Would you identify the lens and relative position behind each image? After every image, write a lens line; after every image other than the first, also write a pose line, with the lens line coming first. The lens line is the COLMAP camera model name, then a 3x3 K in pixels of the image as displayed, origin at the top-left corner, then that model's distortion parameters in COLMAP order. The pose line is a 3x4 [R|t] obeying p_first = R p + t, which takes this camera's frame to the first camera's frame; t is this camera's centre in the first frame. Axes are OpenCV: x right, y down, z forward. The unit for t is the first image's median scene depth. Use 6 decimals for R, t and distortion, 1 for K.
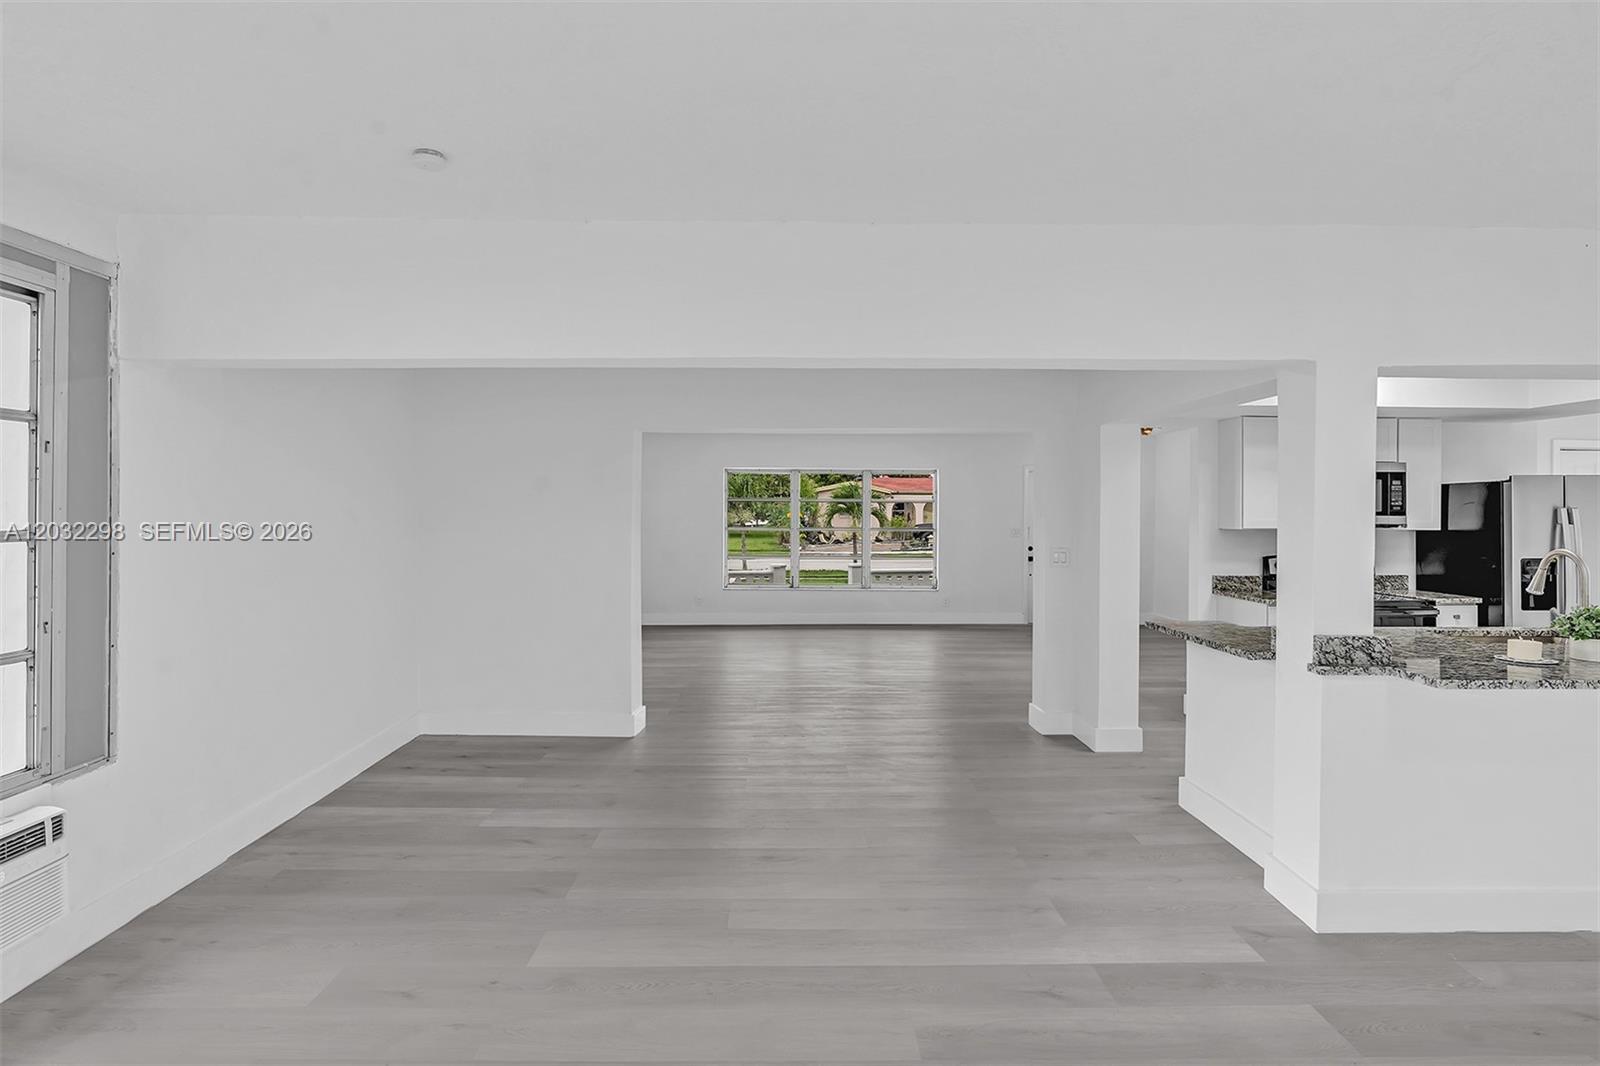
lens RADIAL K [[811.9, 0, 797.8], [0, 811.9, 511.8], [0, 0, 1]] dist [-0.016426, 0.004606]
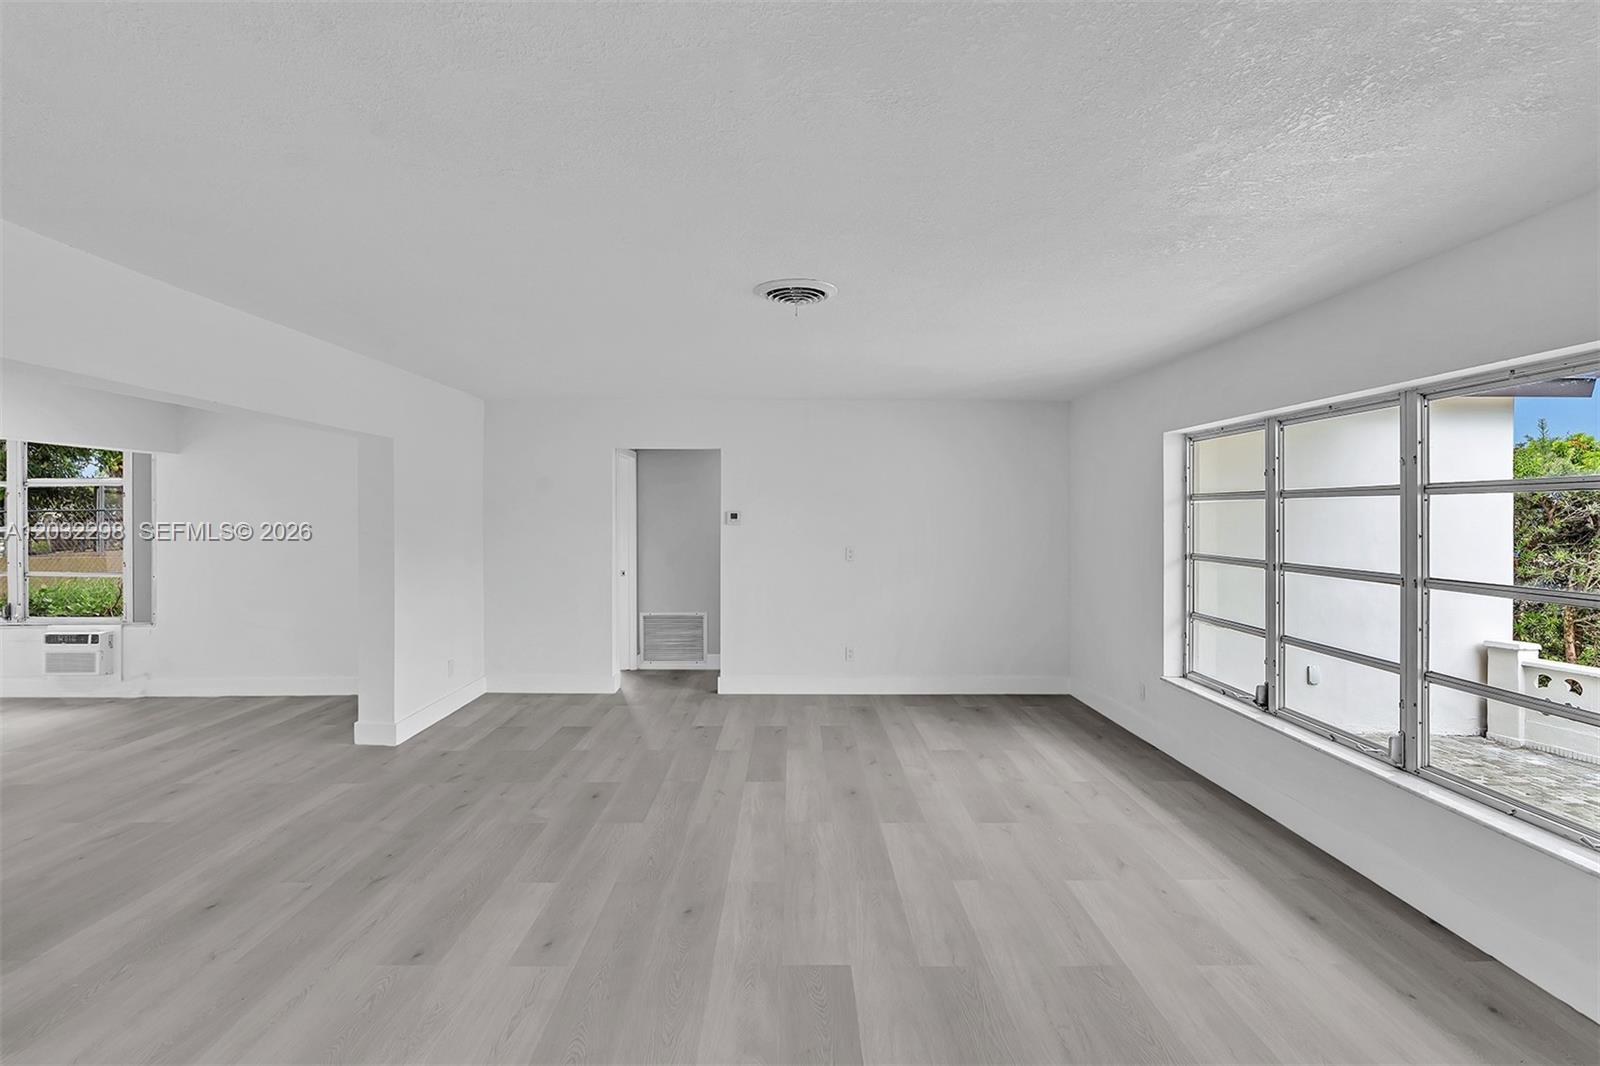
lens RADIAL K [[796.4, 0, 796.9], [0, 796.4, 516.2], [0, 0, 1]] dist [-0.012624, 0.003687]
pose [[-0.003239, -0.001179, -0.999994, 0.999521], [-0.000860, 0.999999, -0.001177, -0.005062], [0.999994, 0.000856, -0.003240, 1.992377]]
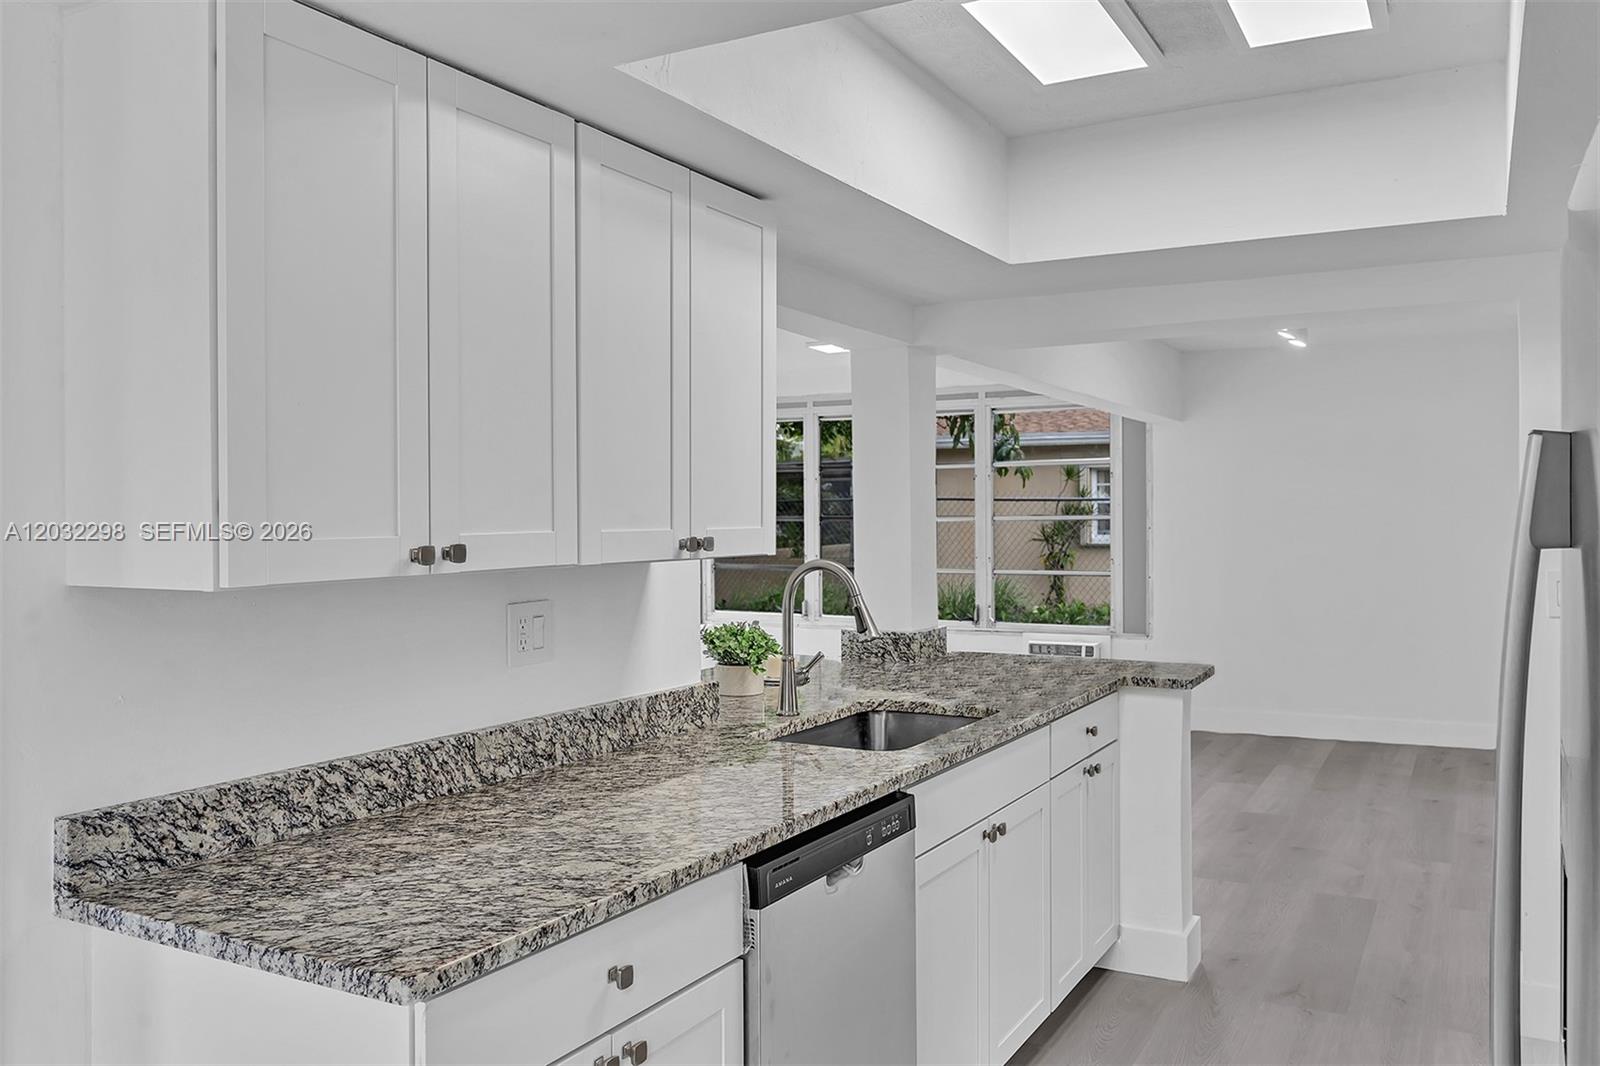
lens RADIAL K [[1256.6, 0, 794.7], [0, 1256.6, 516.5], [0, 0, 1]] dist [-0.013737, 0.001103]
pose [[-0.489994, 0.003255, -0.871720, 1.459309], [0.003059, 0.999993, 0.002015, 0.011265], [0.871720, -0.001679, -0.490001, 1.186377]]
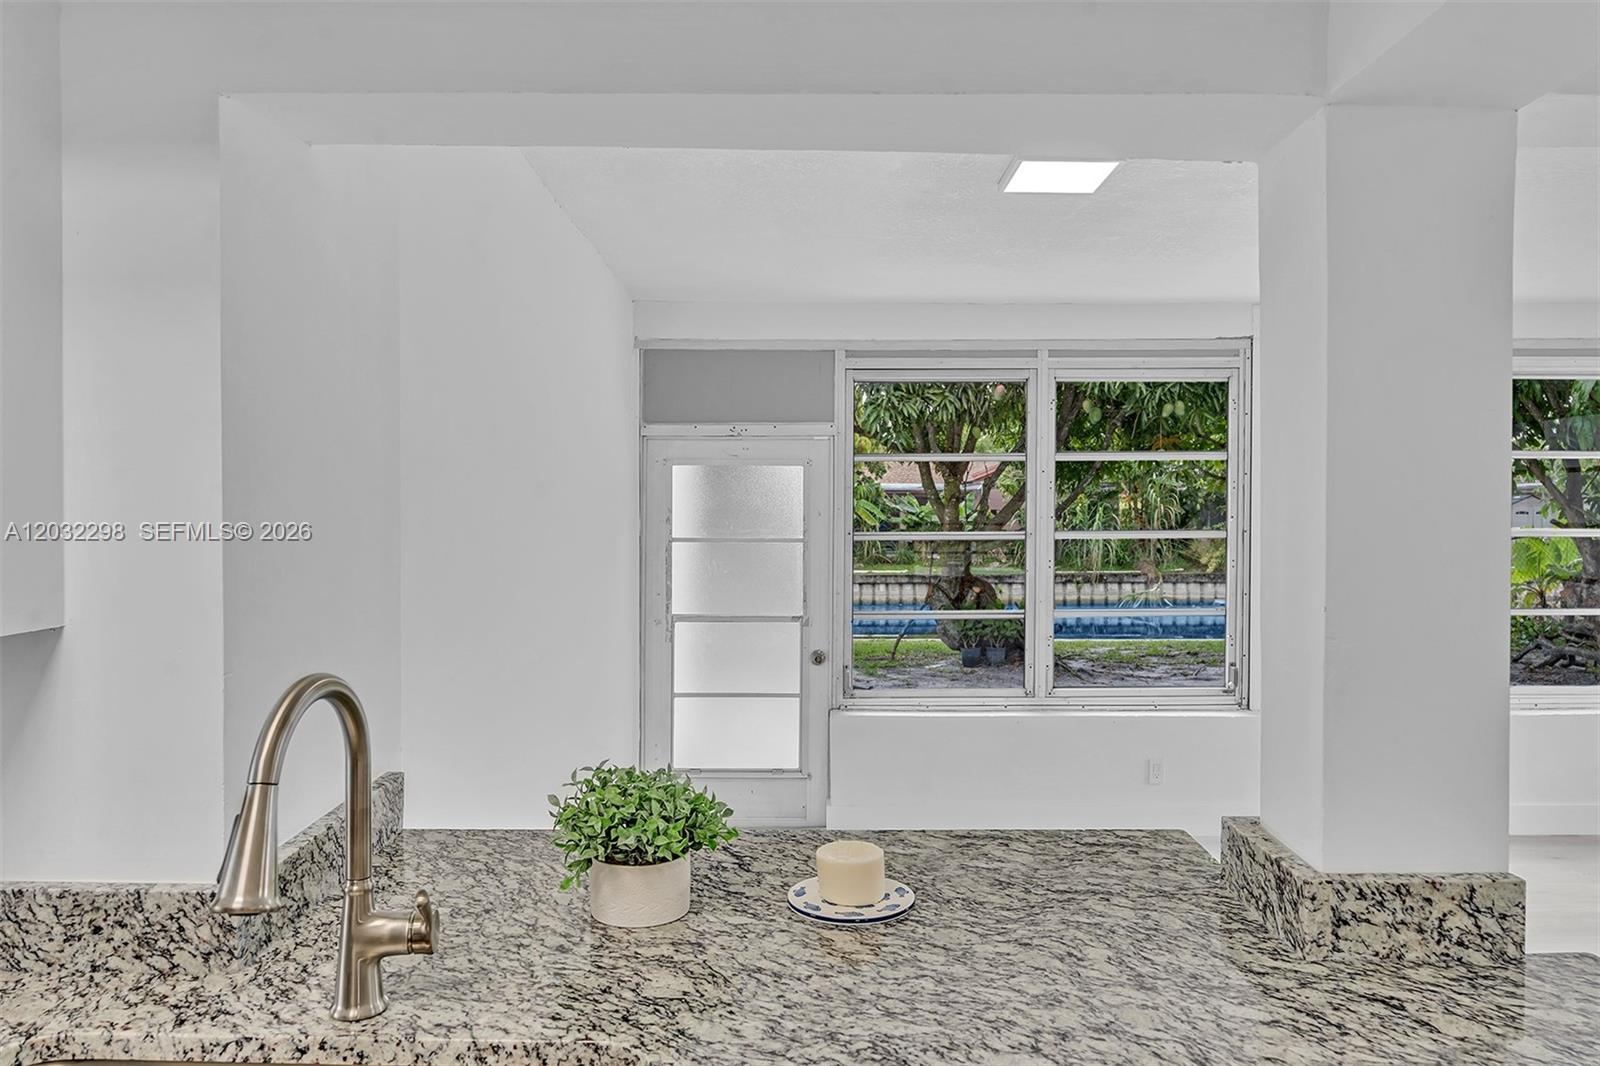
lens RADIAL K [[1070.9, 0, 797.2], [0, 1070.9, 531.2], [0, 0, 1]] dist [-0.013223, 0.004012]
pose [[-0.999866, -0.002970, 0.016076, 0.664974], [-0.002666, 0.999818, 0.018887, -0.002257], [-0.016129, 0.018841, -0.999692, 1.091482]]
